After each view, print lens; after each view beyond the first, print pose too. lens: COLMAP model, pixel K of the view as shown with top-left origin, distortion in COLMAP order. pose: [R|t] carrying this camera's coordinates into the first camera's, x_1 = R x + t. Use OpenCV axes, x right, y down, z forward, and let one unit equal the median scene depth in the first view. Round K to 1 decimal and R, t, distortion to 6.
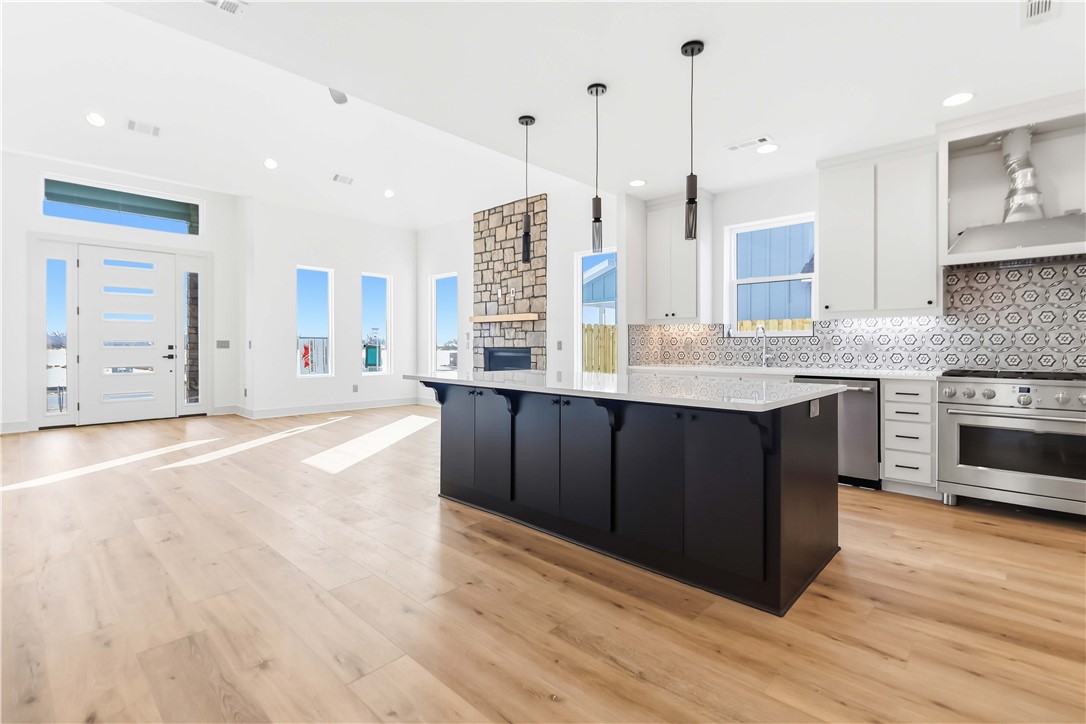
lens RADIAL K [[508.0, 0, 544.5], [0, 508.0, 350.5], [0, 0, 1]] dist [0.026679, -0.015989]
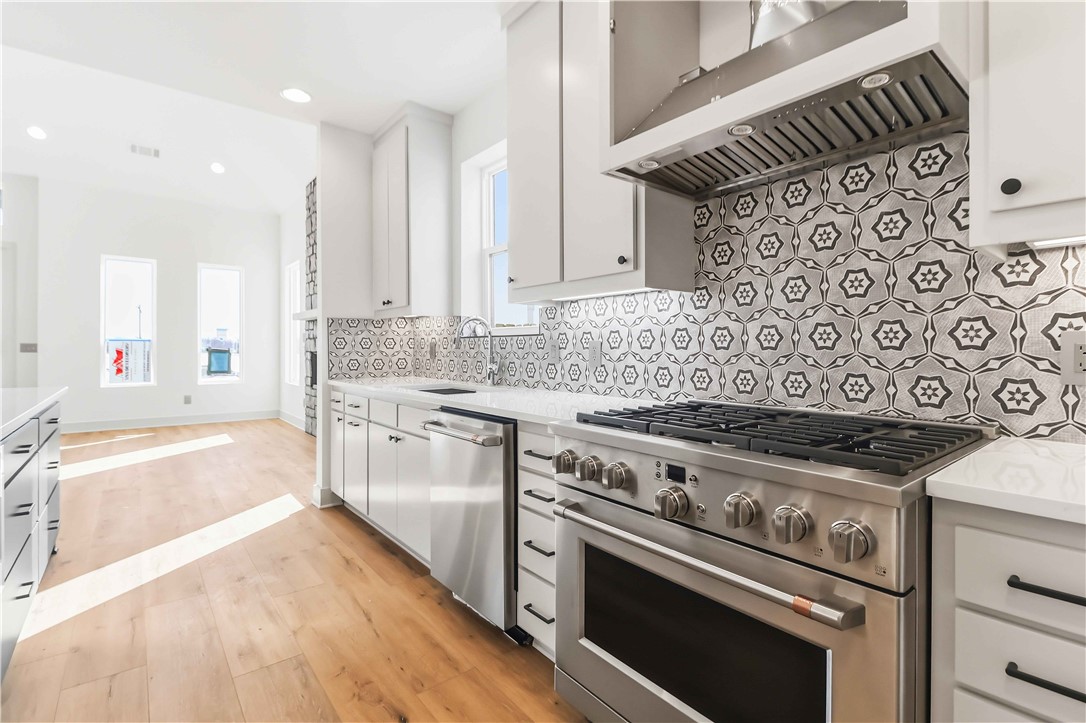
lens RADIAL K [[508.0, 0, 544.5], [0, 508.0, 350.0], [0, 0, 1]] dist [0.026679, -0.015989]
pose [[0.990585, 0.000062, -0.136899, 0.622810], [-0.000867, 0.999983, -0.005824, -0.006760], [0.136896, 0.005888, 0.990568, 0.438670]]
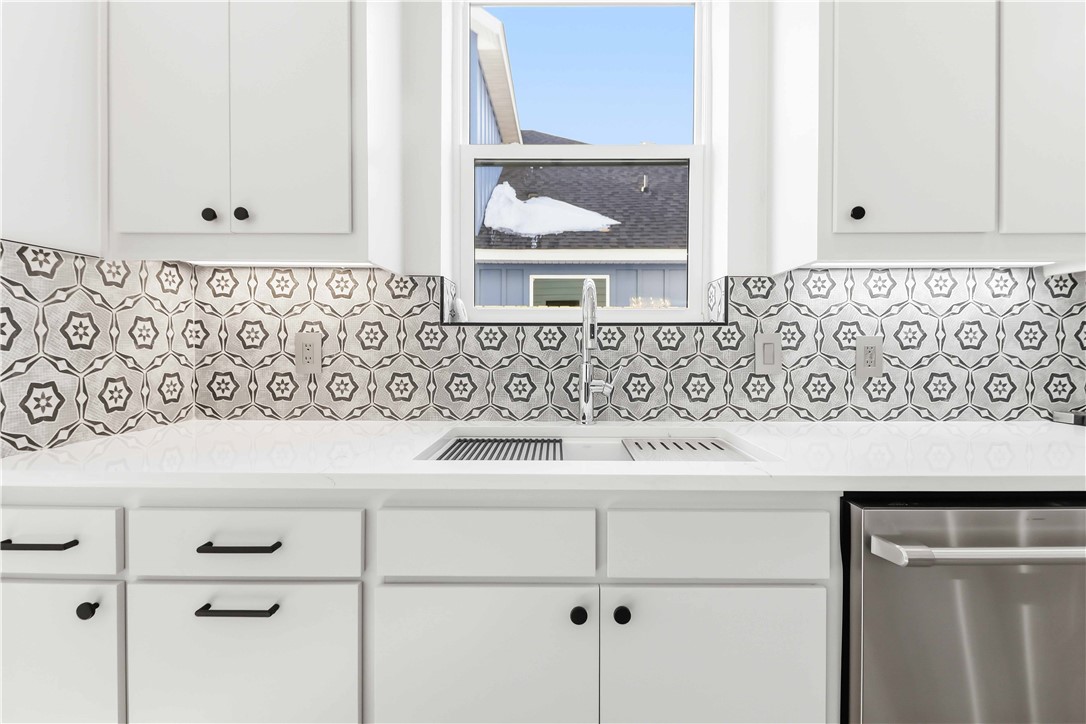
lens RADIAL K [[557.3, 0, 577.3], [0, 557.3, 358.9], [0, 0, 1]] dist [0.024078, -0.000645]
pose [[0.724813, -0.012384, 0.688834, 0.215445], [0.005513, 0.999911, 0.012176, -0.010011], [-0.688924, -0.005028, 0.724817, 0.824228]]
